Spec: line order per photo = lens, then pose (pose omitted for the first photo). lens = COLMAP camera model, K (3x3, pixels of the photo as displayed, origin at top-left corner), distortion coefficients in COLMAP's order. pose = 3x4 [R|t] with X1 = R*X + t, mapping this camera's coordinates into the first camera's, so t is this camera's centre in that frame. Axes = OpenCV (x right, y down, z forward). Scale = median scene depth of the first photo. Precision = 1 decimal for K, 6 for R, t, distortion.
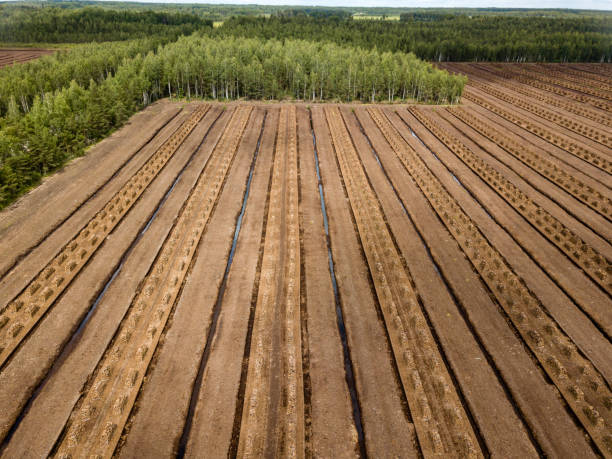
lens RADIAL K [[479.7, 0, 306.0], [0, 479.7, 229.5], [0, 0, 1]] dist [0.026271, -0.004291]
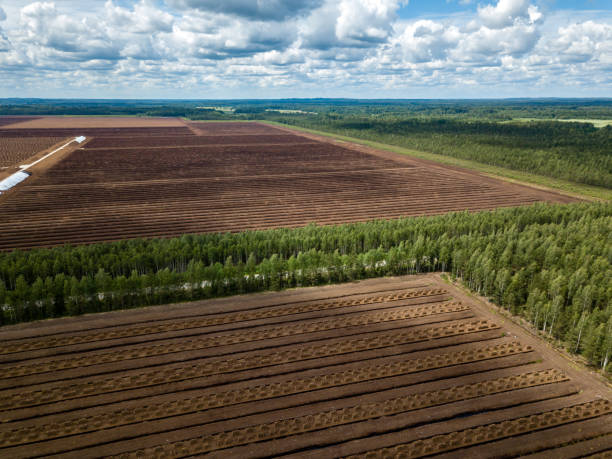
lens RADIAL K [[473.0, 0, 309.9], [0, 473.0, 227.7], [0, 0, 1]] dist [0.031723, -0.011460]
pose [[0.265195, 0.248777, -0.931548, 1.261364], [-0.403768, 0.906002, 0.127009, -0.726726], [0.875581, 0.342447, 0.340716, 0.534972]]
